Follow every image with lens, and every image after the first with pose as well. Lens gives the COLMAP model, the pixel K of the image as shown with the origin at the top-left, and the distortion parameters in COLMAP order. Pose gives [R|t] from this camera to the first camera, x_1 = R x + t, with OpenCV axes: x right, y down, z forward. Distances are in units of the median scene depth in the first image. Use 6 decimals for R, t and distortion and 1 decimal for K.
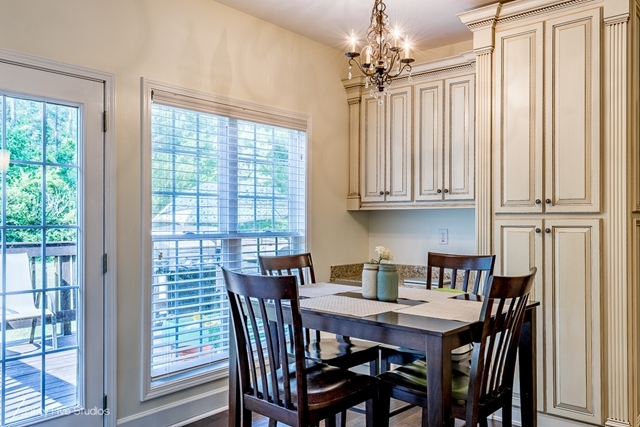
lens RADIAL K [[519.8, 0, 319.7], [0, 519.8, 214.9], [0, 0, 1]] dist [0.017557, 0.000099]
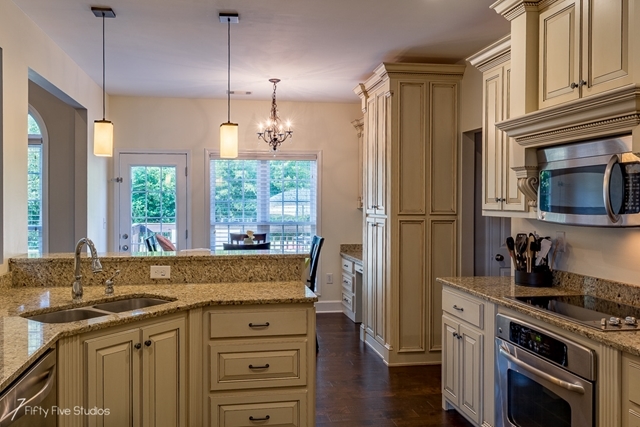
lens RADIAL K [[519.8, 0, 298.4], [0, 519.8, 206.9], [0, 0, 1]] dist [0.017557, 0.000099]
pose [[0.756231, 0.006061, -0.654277, 1.196082], [0.004390, 0.999888, 0.014337, -0.046030], [0.654291, -0.013714, 0.756119, -0.328697]]
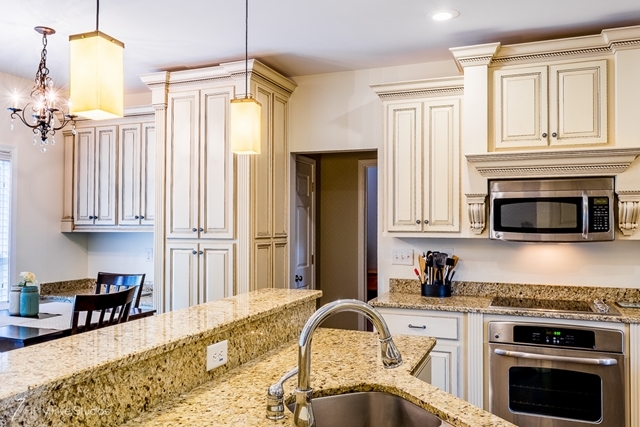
lens RADIAL K [[519.8, 0, 317.0], [0, 519.8, 214.2], [0, 0, 1]] dist [0.017557, 0.000099]
pose [[0.945193, 0.006980, 0.326439, 0.266387], [-0.003106, 0.999918, -0.012386, -0.045522], [-0.326498, 0.010693, 0.945137, -0.286936]]
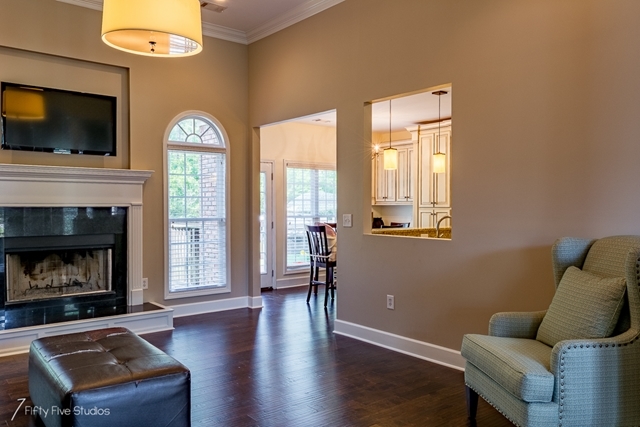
lens RADIAL K [[519.8, 0, 336.3], [0, 519.8, 214.6], [0, 0, 1]] dist [0.017557, 0.000099]
pose [[0.988577, 0.001302, -0.150713, 0.316926], [0.001855, 0.999782, 0.020807, -0.020745], [0.150707, -0.020849, 0.988359, -1.518255]]
